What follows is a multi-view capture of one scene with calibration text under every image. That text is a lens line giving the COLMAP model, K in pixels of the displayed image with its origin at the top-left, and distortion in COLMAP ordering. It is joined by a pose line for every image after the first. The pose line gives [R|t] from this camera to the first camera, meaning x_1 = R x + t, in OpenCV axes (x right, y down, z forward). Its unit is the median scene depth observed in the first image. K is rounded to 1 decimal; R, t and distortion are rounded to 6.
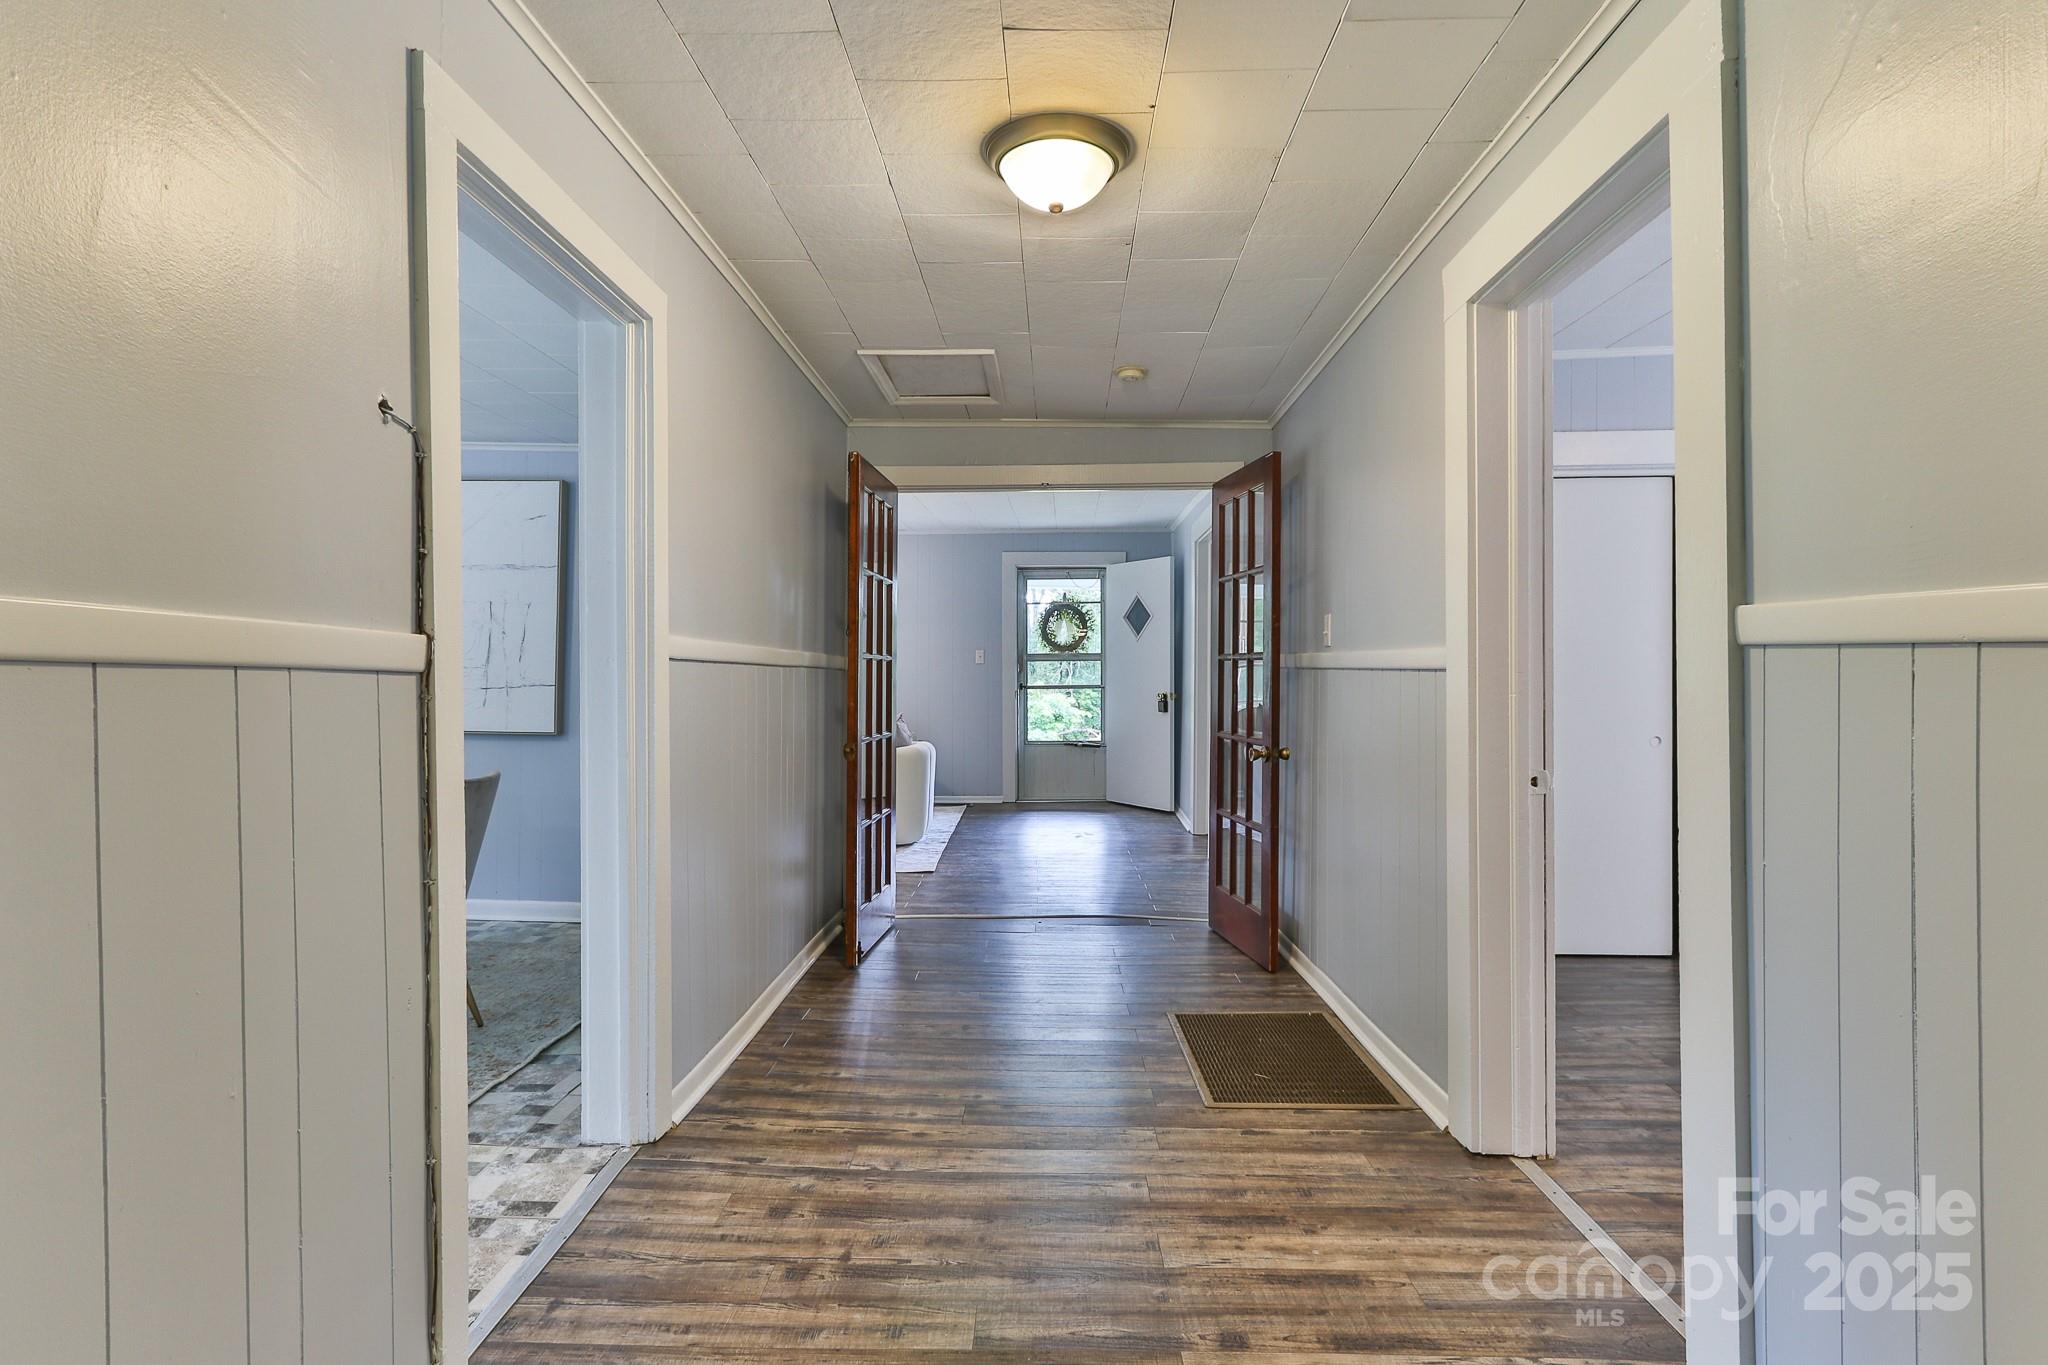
lens RADIAL K [[1098.9, 0, 1007.8], [0, 1098.9, 676.2], [0, 0, 1]] dist [-0.001010, 0.002269]
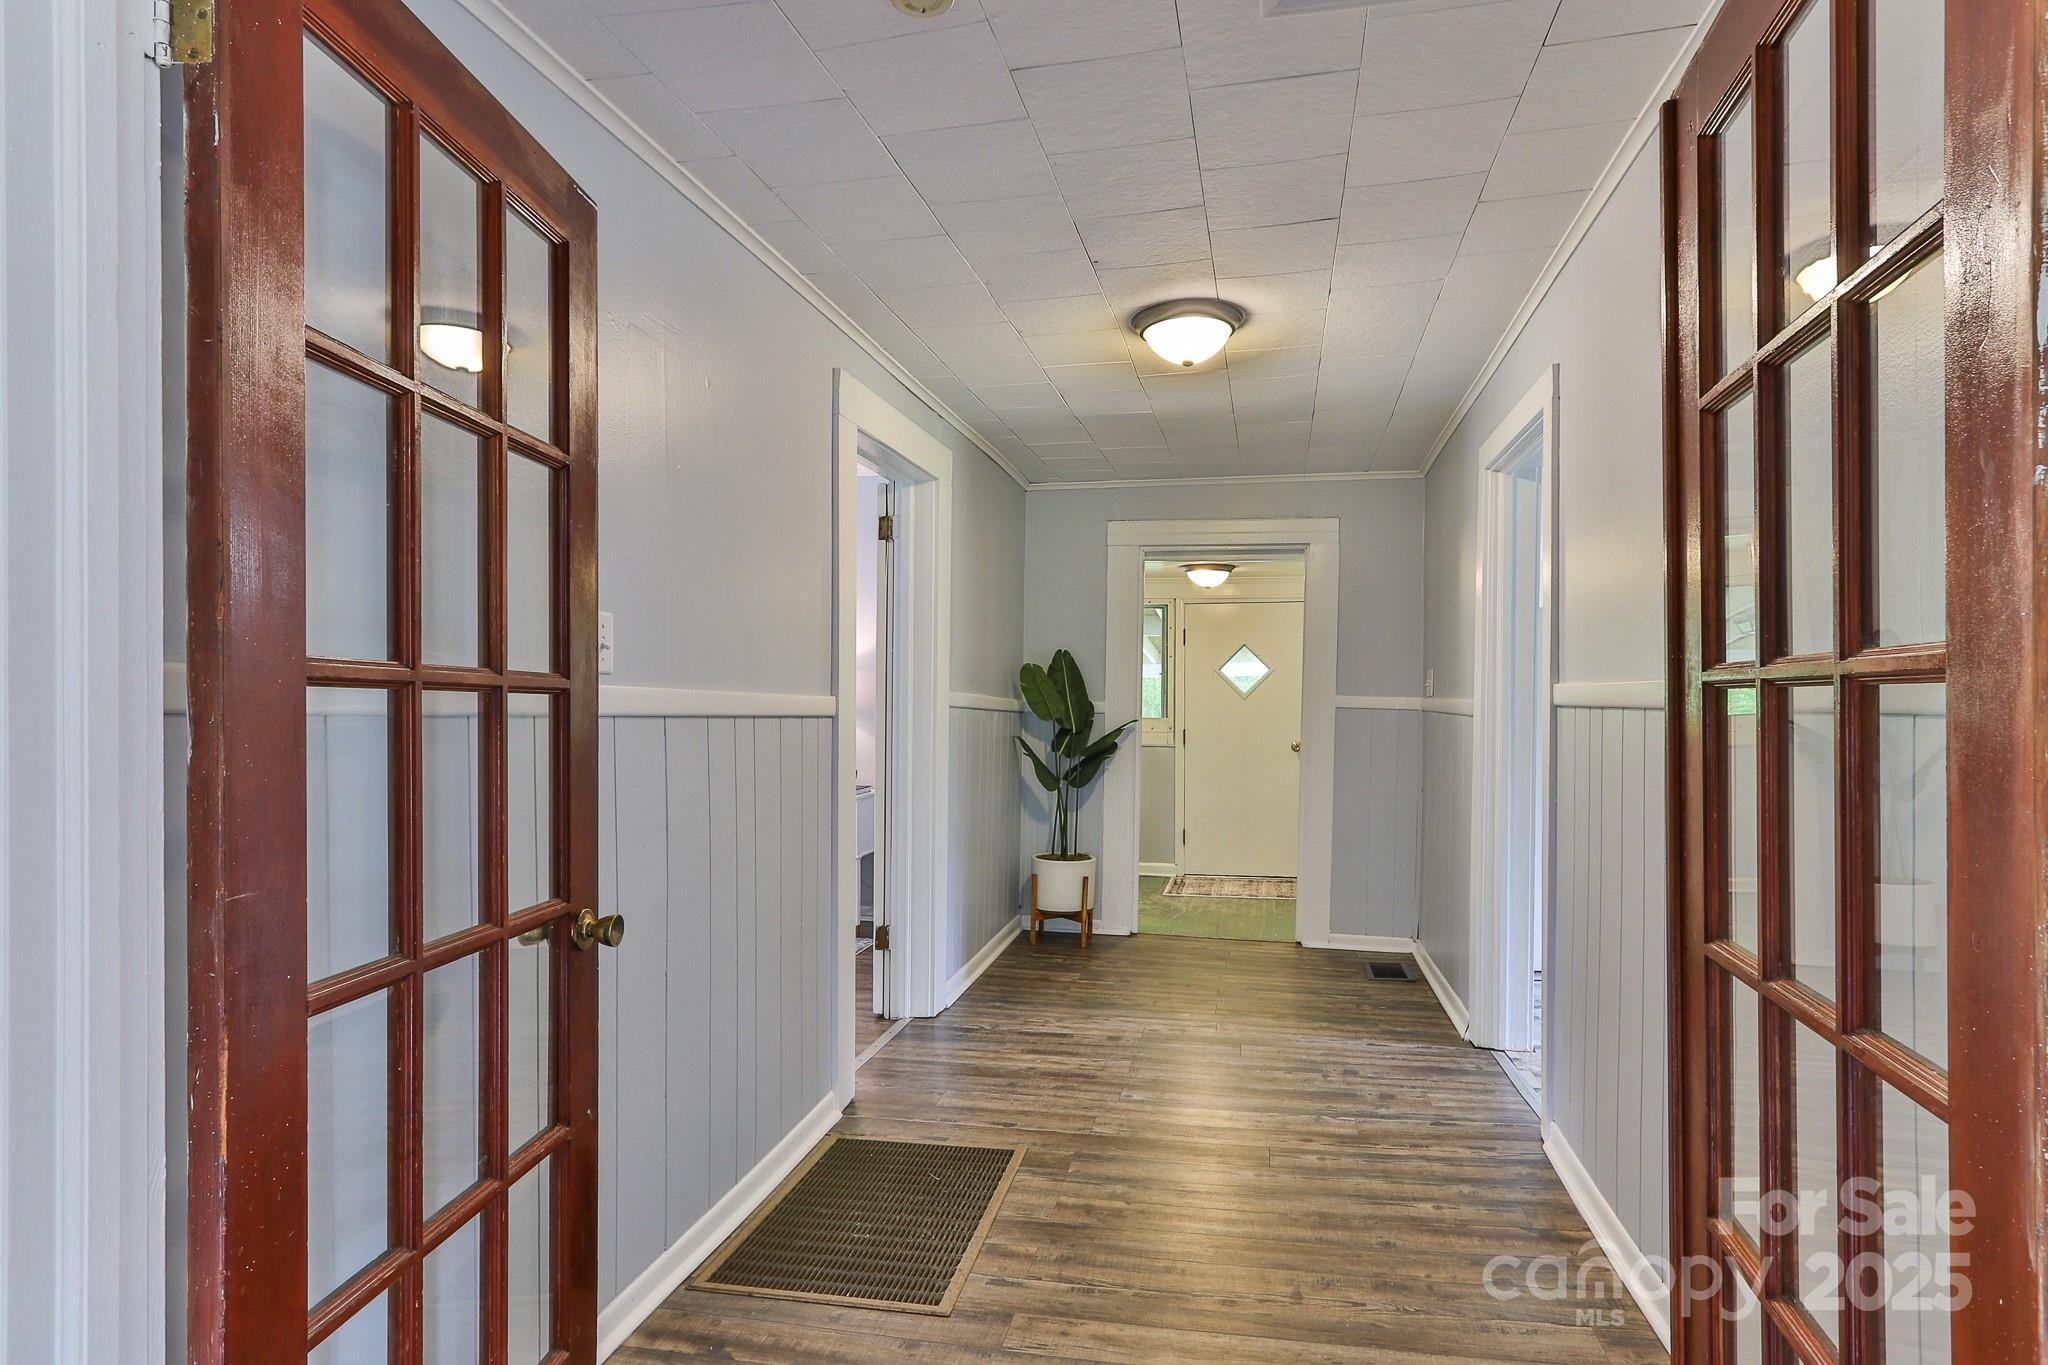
lens RADIAL K [[1096.3, 0, 1021.9], [0, 1096.3, 710.3], [0, 0, 1]] dist [-0.000608, 0.003138]
pose [[-0.984325, -0.000724, 0.176363, 0.008205], [-0.000407, 0.999998, 0.001834, -0.016170], [-0.176364, 0.001733, -0.984323, 2.350565]]
